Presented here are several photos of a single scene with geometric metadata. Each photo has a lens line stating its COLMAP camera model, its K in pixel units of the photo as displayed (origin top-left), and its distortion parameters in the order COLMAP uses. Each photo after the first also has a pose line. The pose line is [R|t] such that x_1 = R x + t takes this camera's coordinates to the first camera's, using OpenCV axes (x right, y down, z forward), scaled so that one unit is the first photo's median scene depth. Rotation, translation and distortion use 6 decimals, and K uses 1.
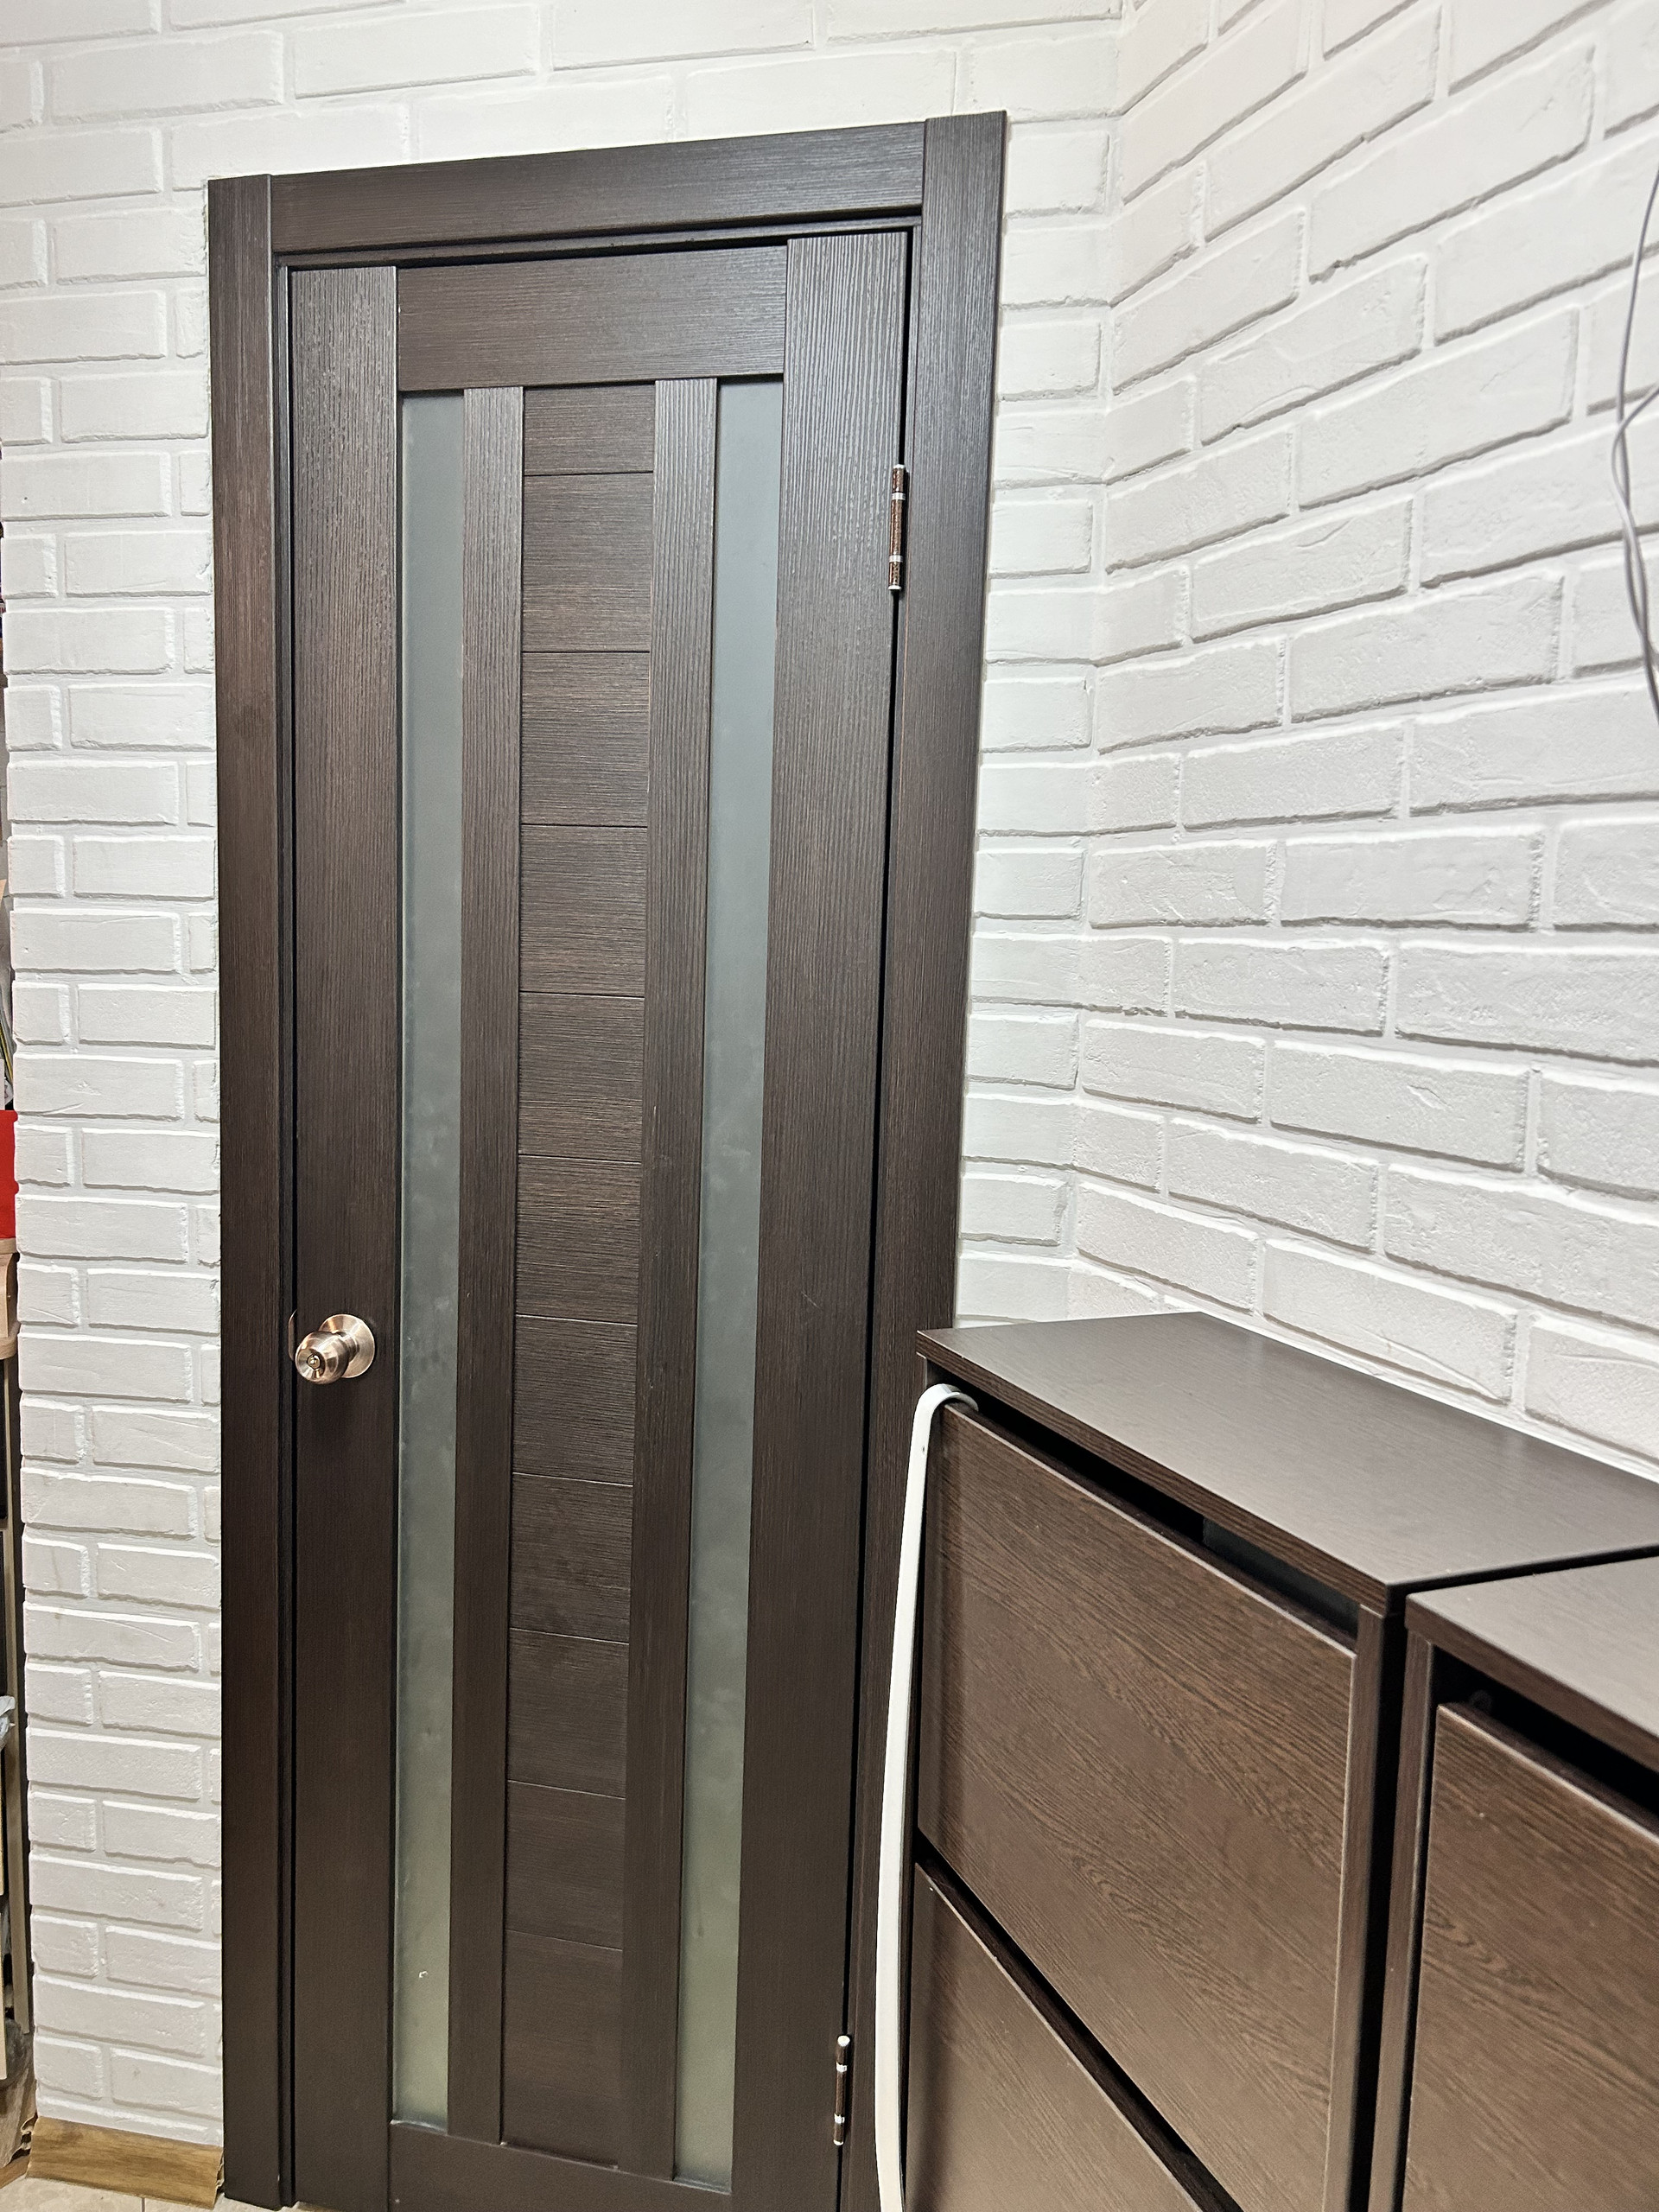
lens RADIAL K [[1666.0, 0, 846.4], [0, 1666.0, 1105.9], [0, 0, 1]] dist [0.060678, -0.076151]
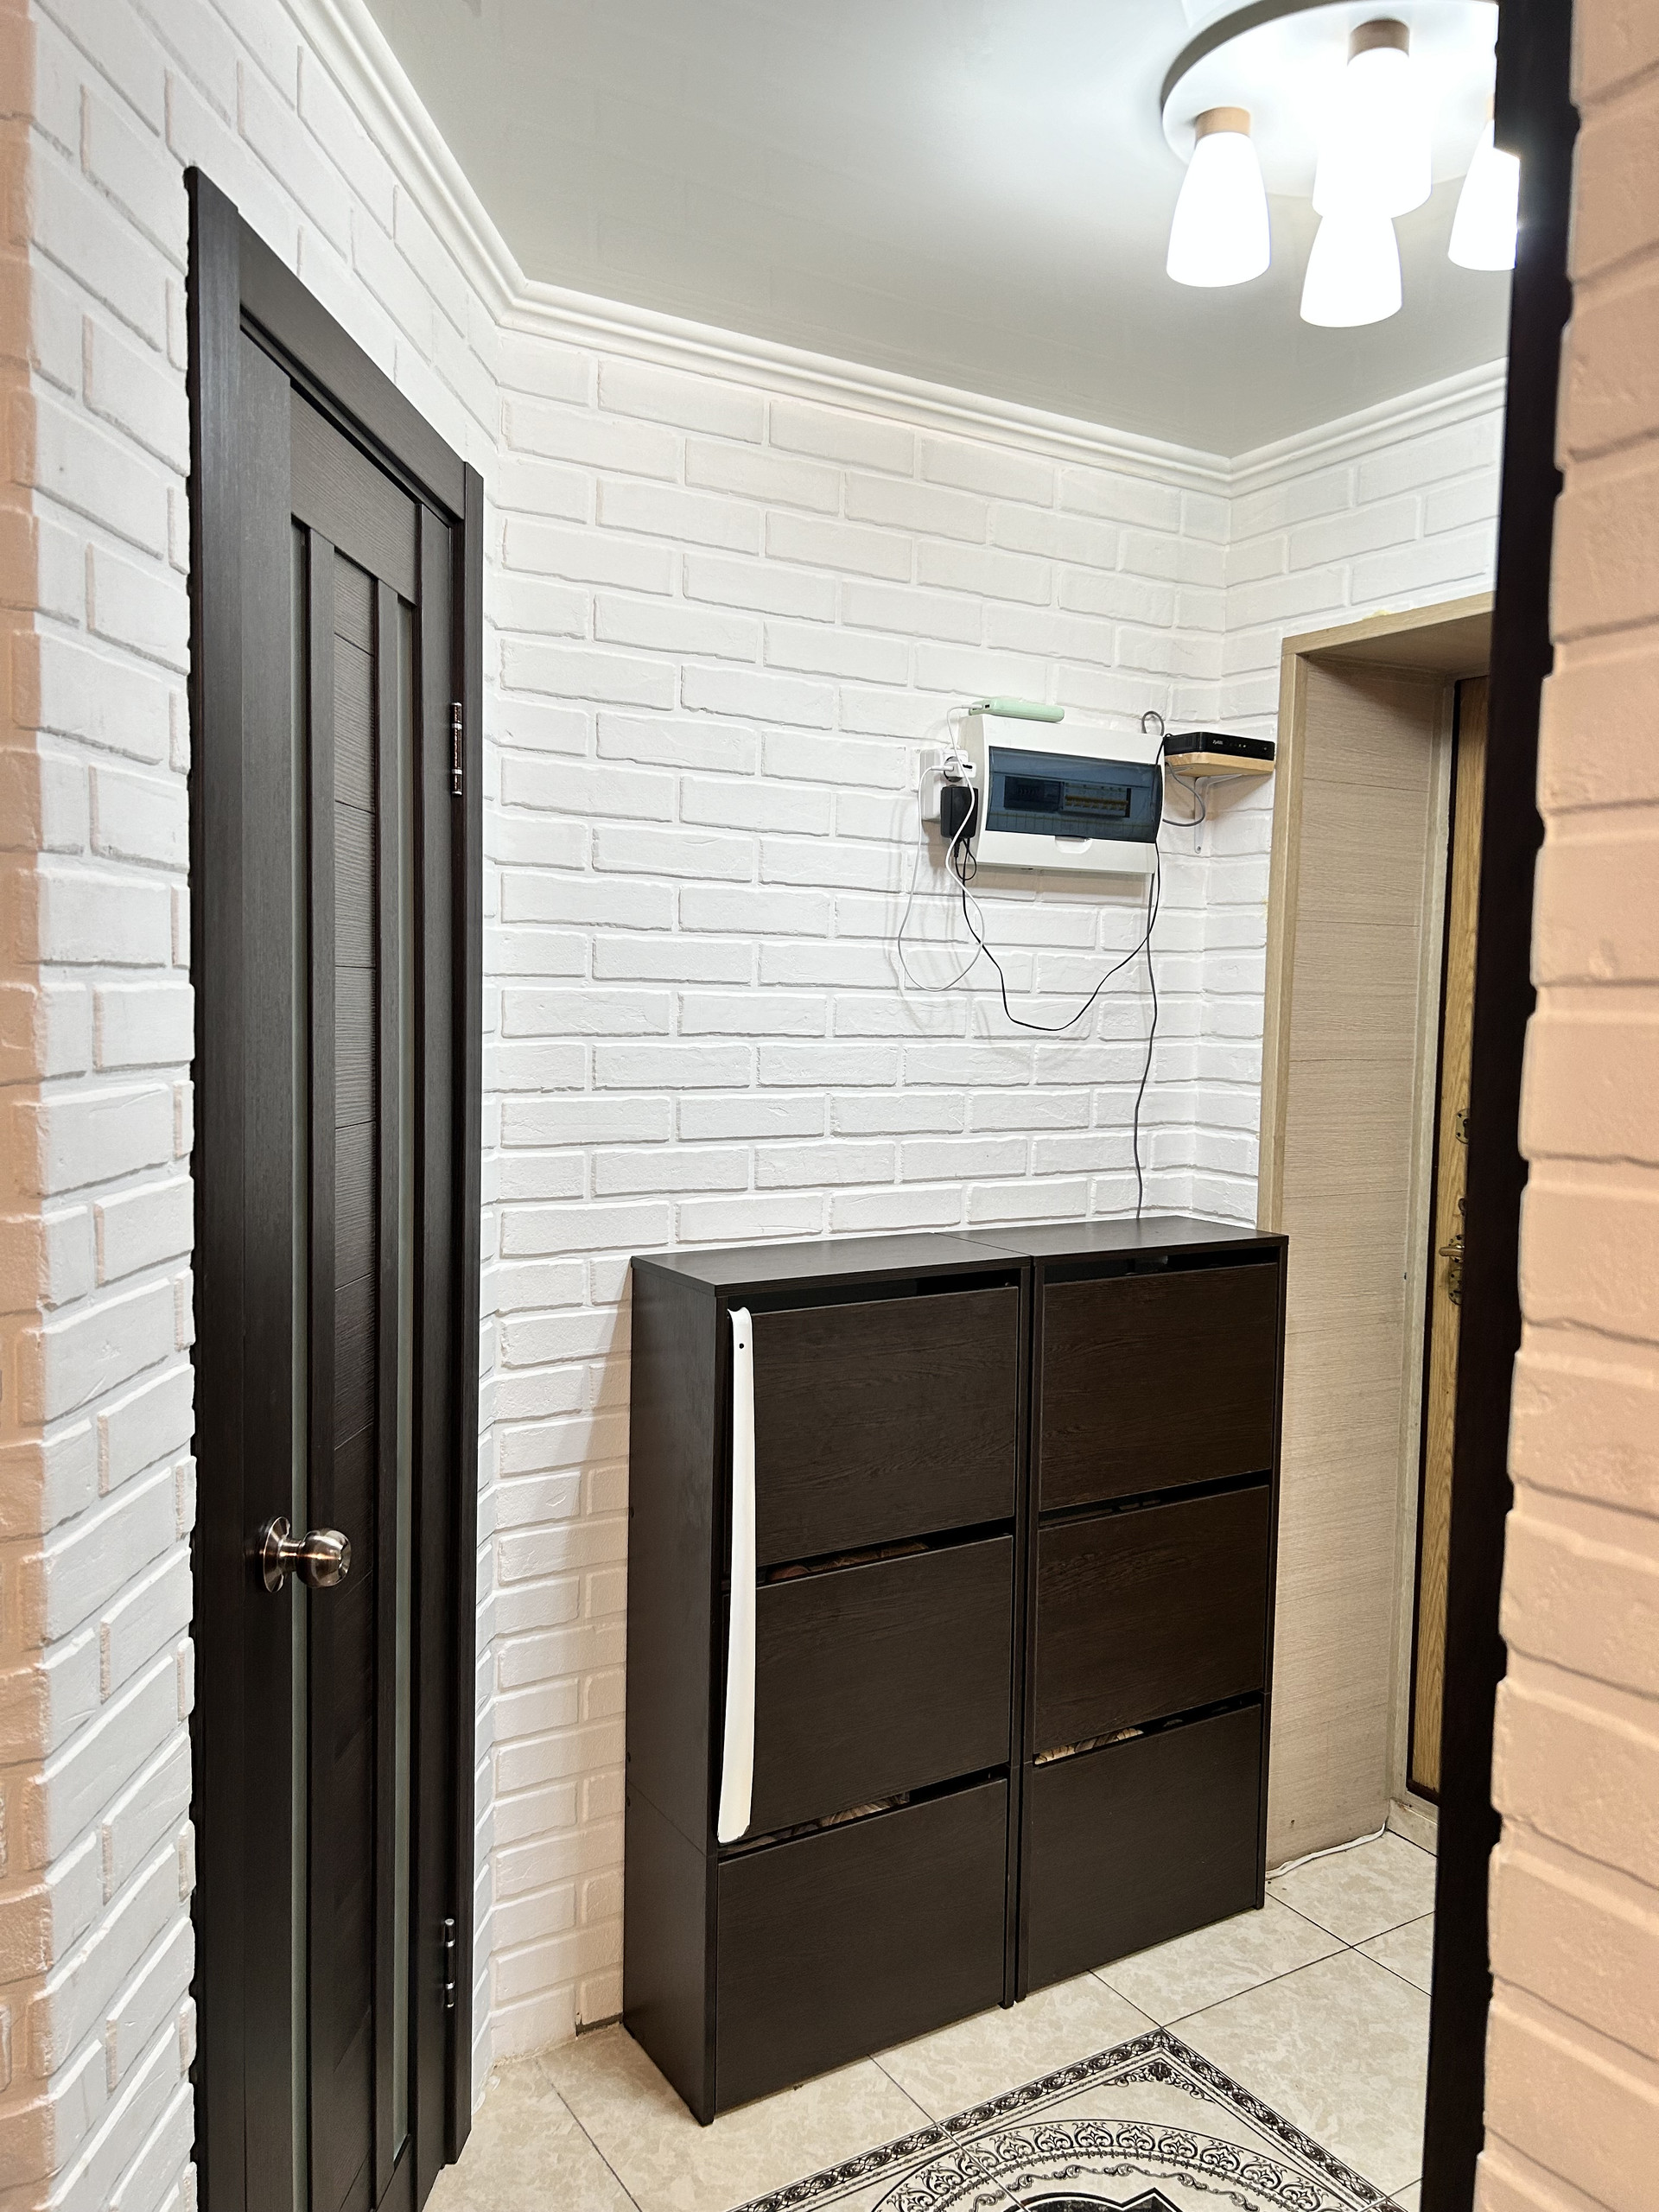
lens RADIAL K [[1636.3, 0, 823.6], [0, 1636.3, 1114.2], [0, 0, 1]] dist [0.040633, -0.074268]
pose [[-0.166954, -0.104746, 0.980385, -1.654411], [0.076562, 0.989961, 0.118808, -0.235361], [-0.982988, 0.094895, -0.157258, 1.175826]]
